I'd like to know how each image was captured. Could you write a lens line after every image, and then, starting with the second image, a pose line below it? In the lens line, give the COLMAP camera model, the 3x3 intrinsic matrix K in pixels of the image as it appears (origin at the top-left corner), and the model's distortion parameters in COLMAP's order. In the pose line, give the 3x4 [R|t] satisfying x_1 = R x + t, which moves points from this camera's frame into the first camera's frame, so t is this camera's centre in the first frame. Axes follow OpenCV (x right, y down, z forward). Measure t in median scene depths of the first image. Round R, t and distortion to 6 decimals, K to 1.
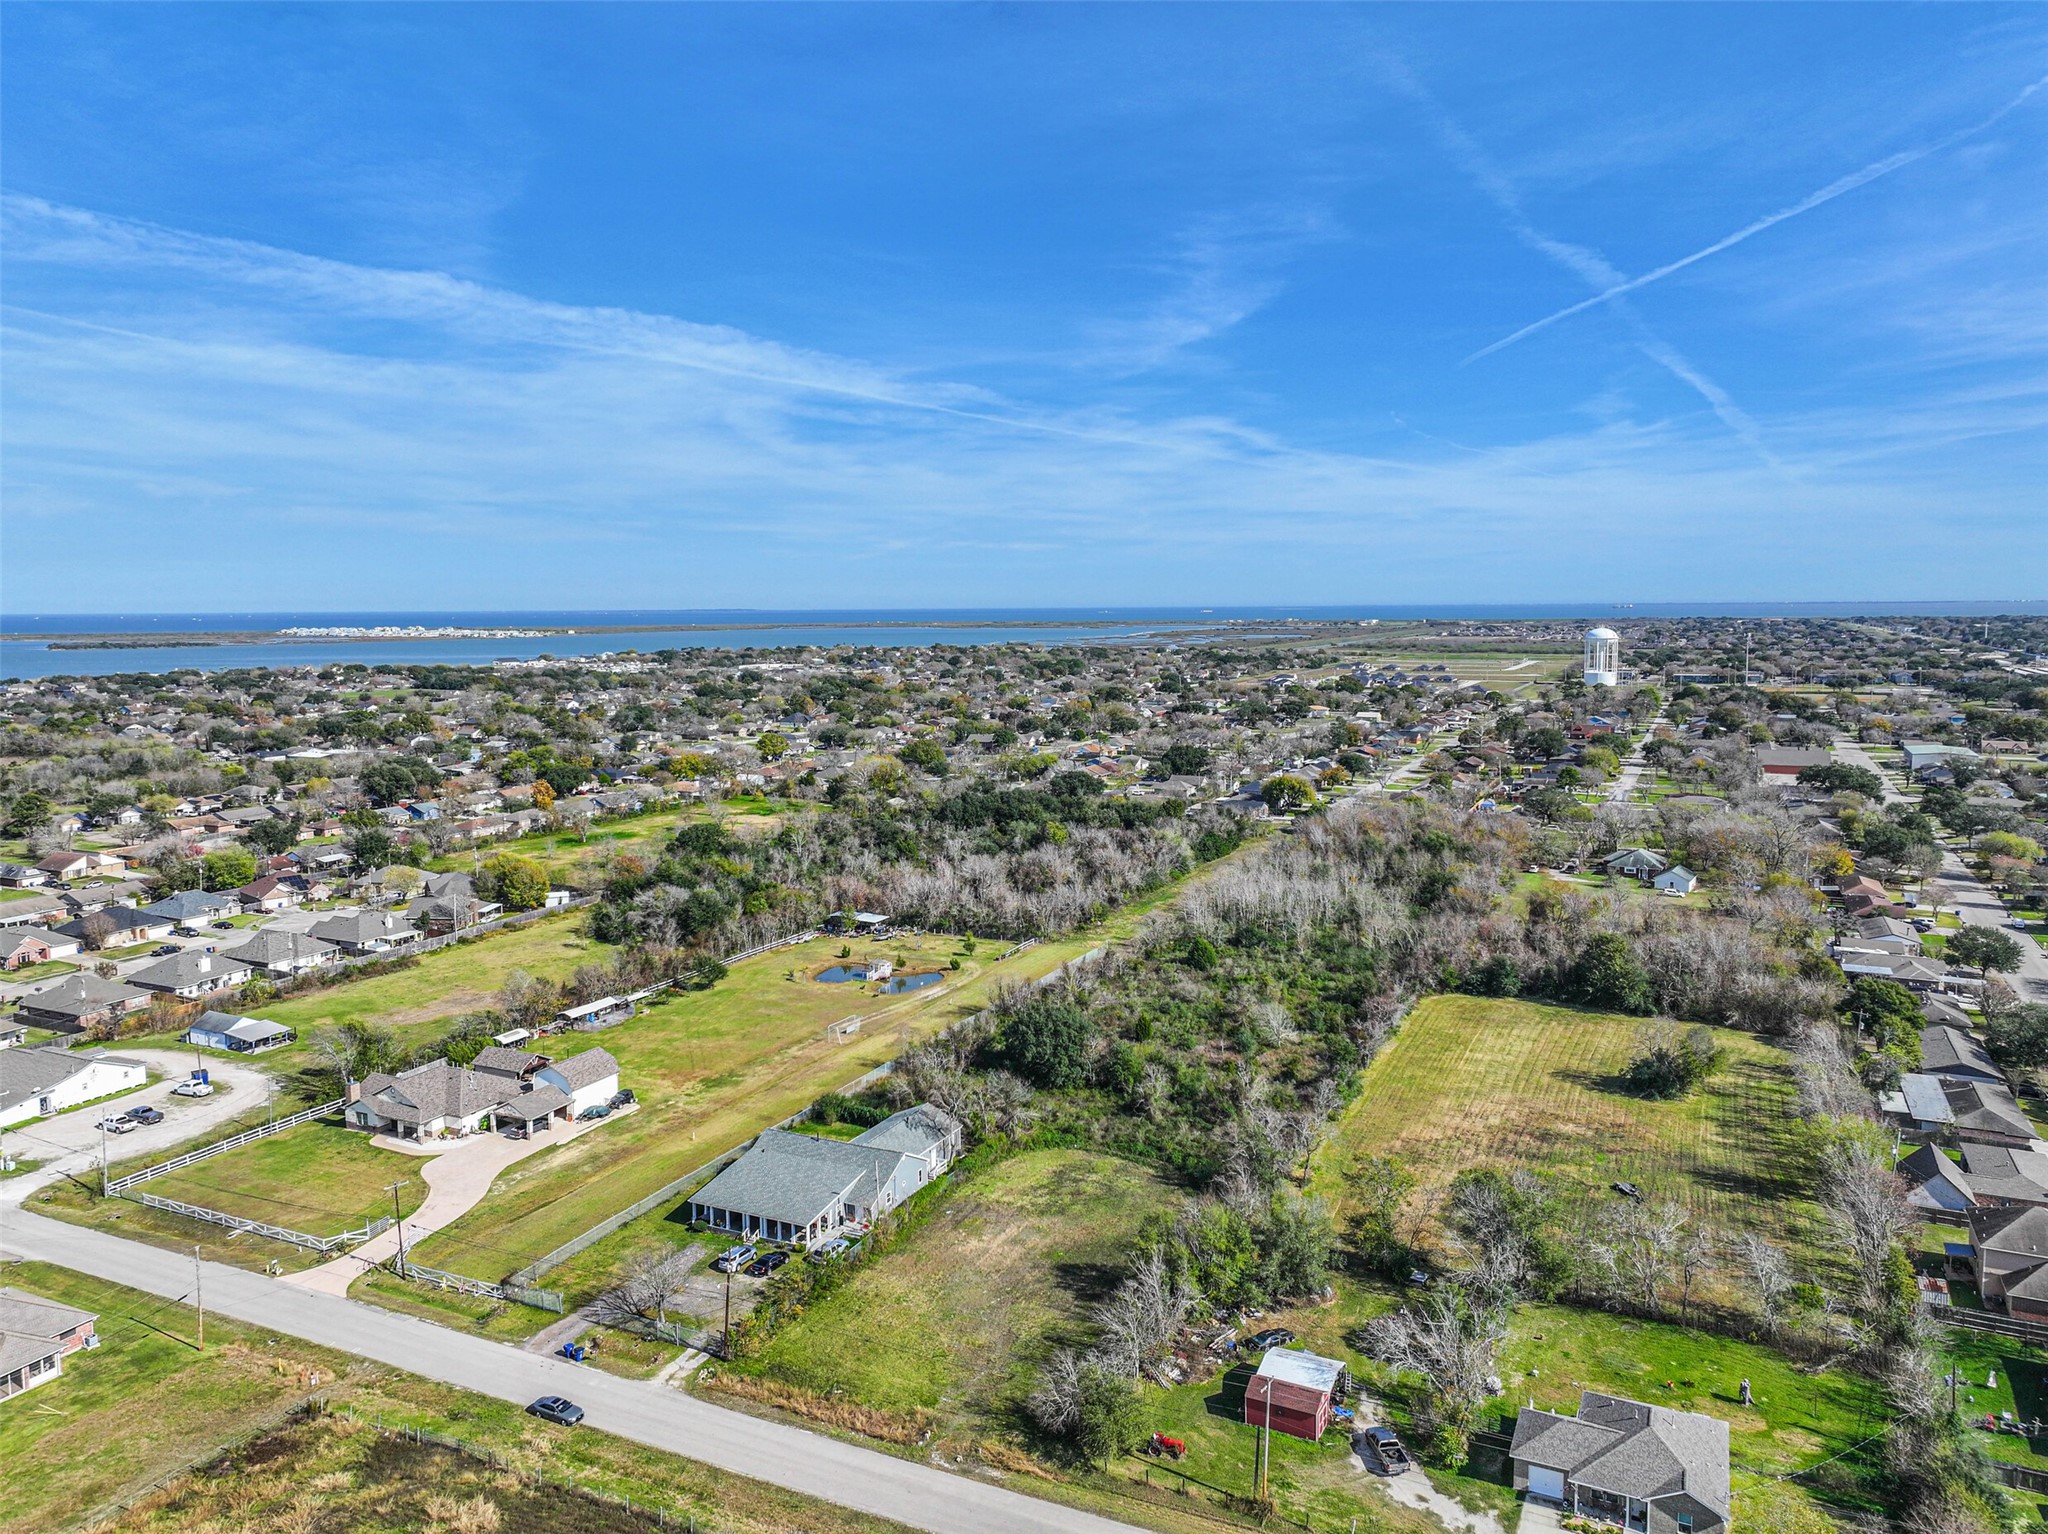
lens RADIAL K [[1453.6, 0, 1012.4], [0, 1453.6, 737.9], [0, 0, 1]] dist [0.012761, 0.010080]
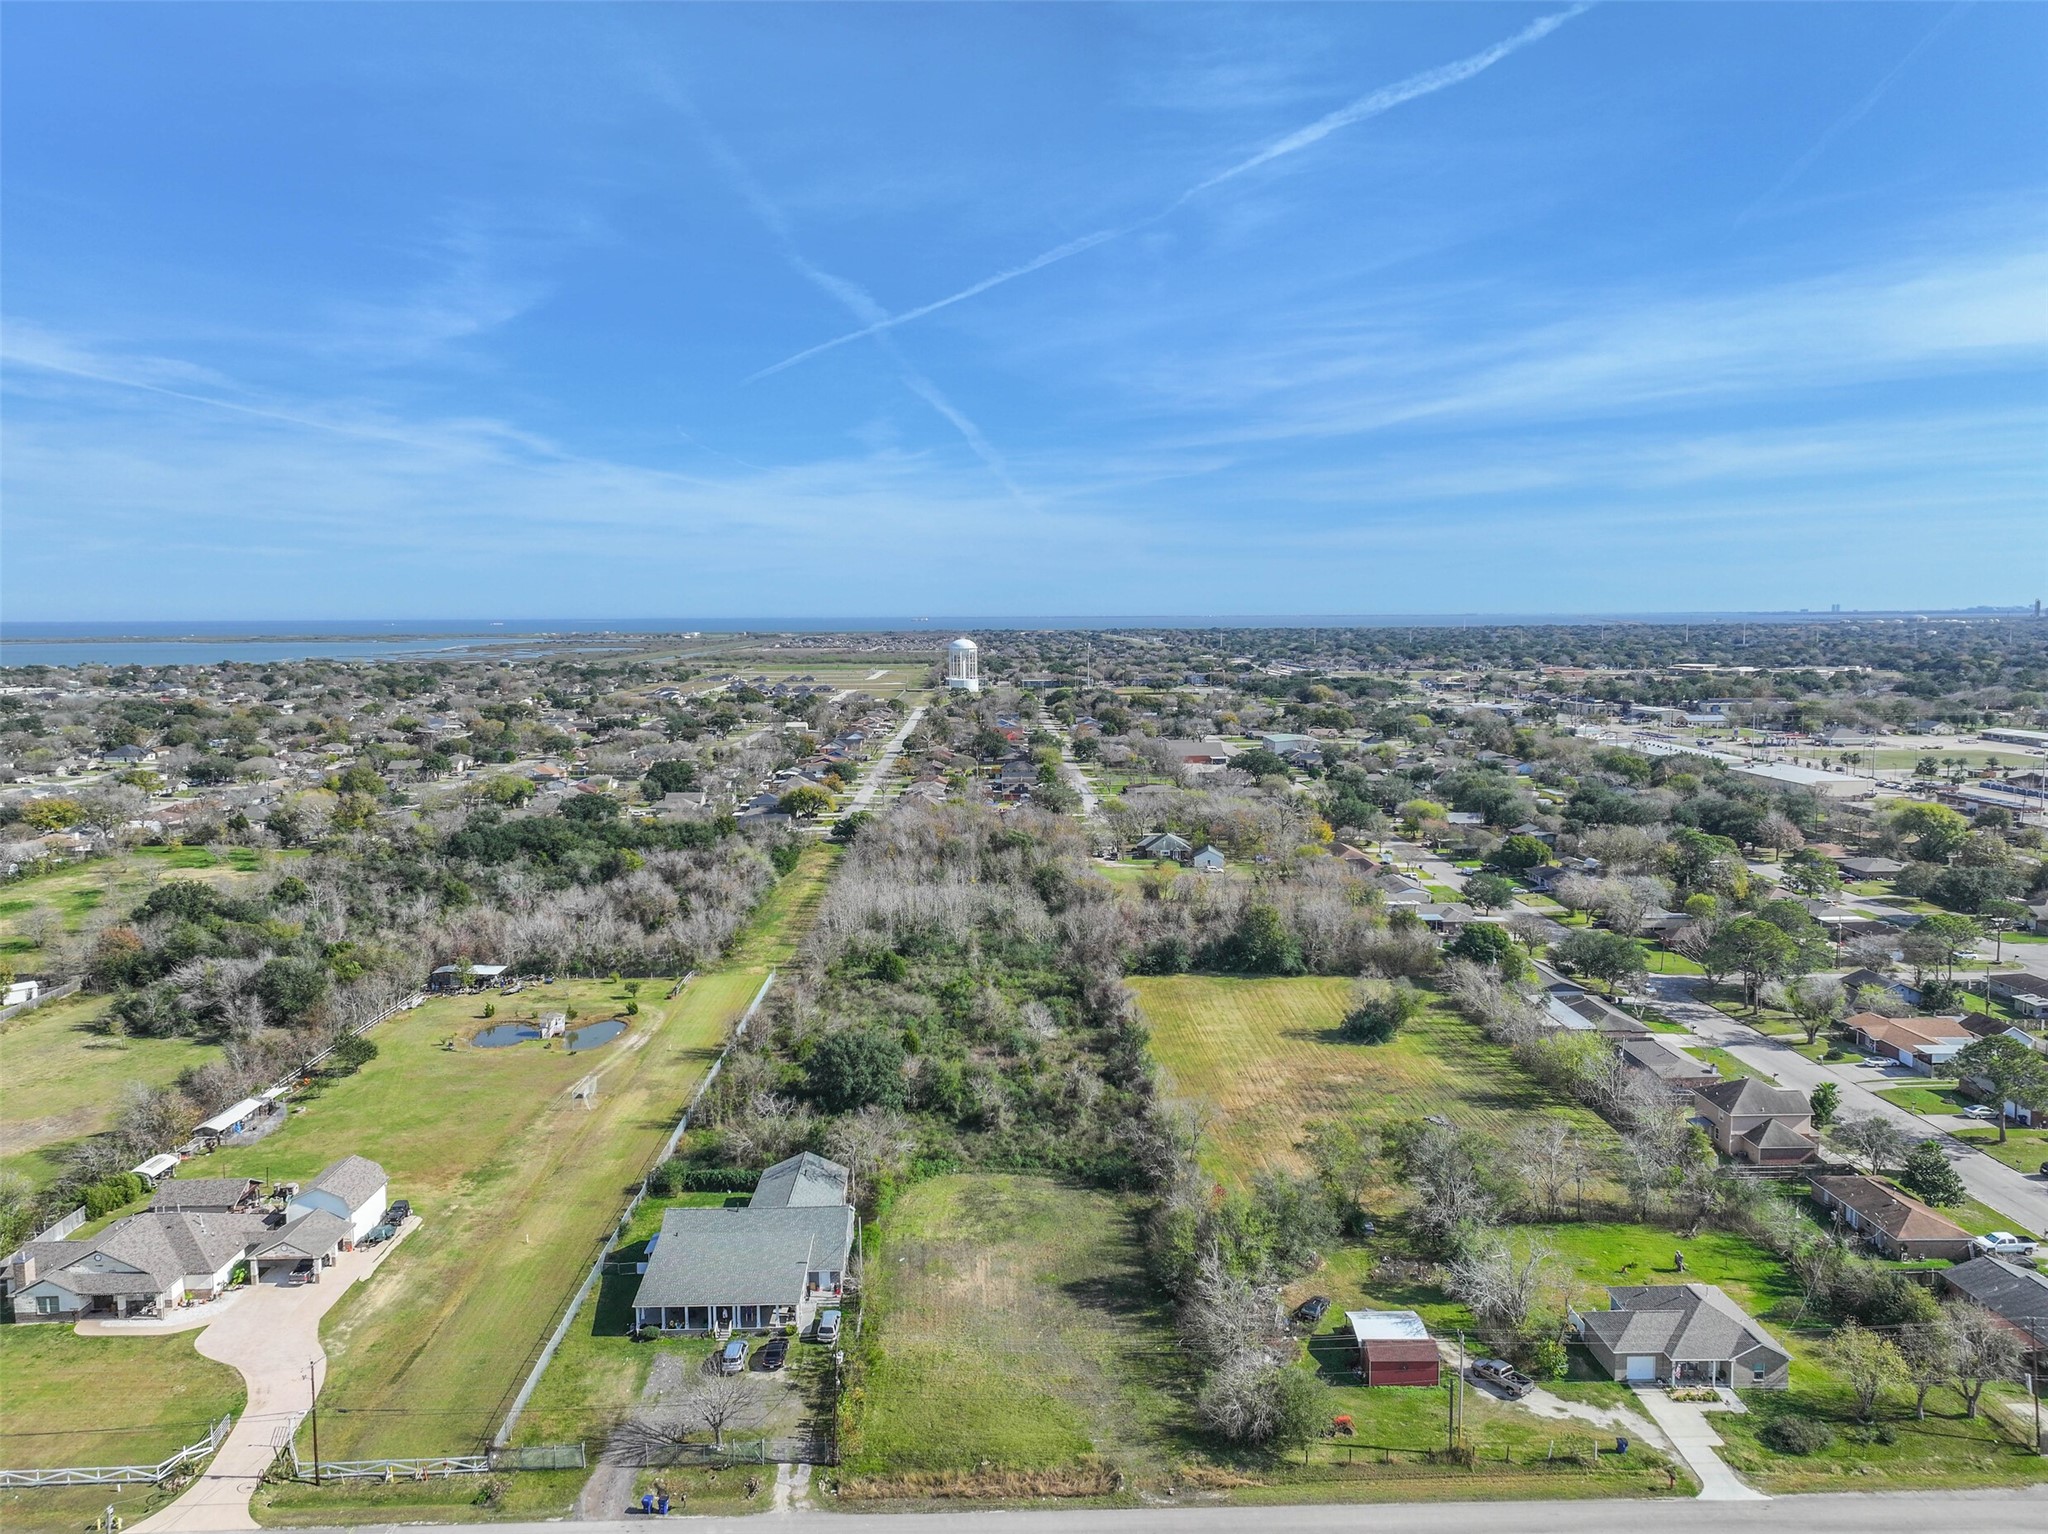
lens RADIAL K [[1453.6, 0, 1017.6], [0, 1453.6, 772.8], [0, 0, 1]] dist [0.012761, 0.010080]
pose [[0.888096, -0.047860, 0.457159, -0.246582], [0.041130, 0.998849, 0.024670, -0.003783], [-0.457814, -0.003107, 0.889043, 0.086451]]
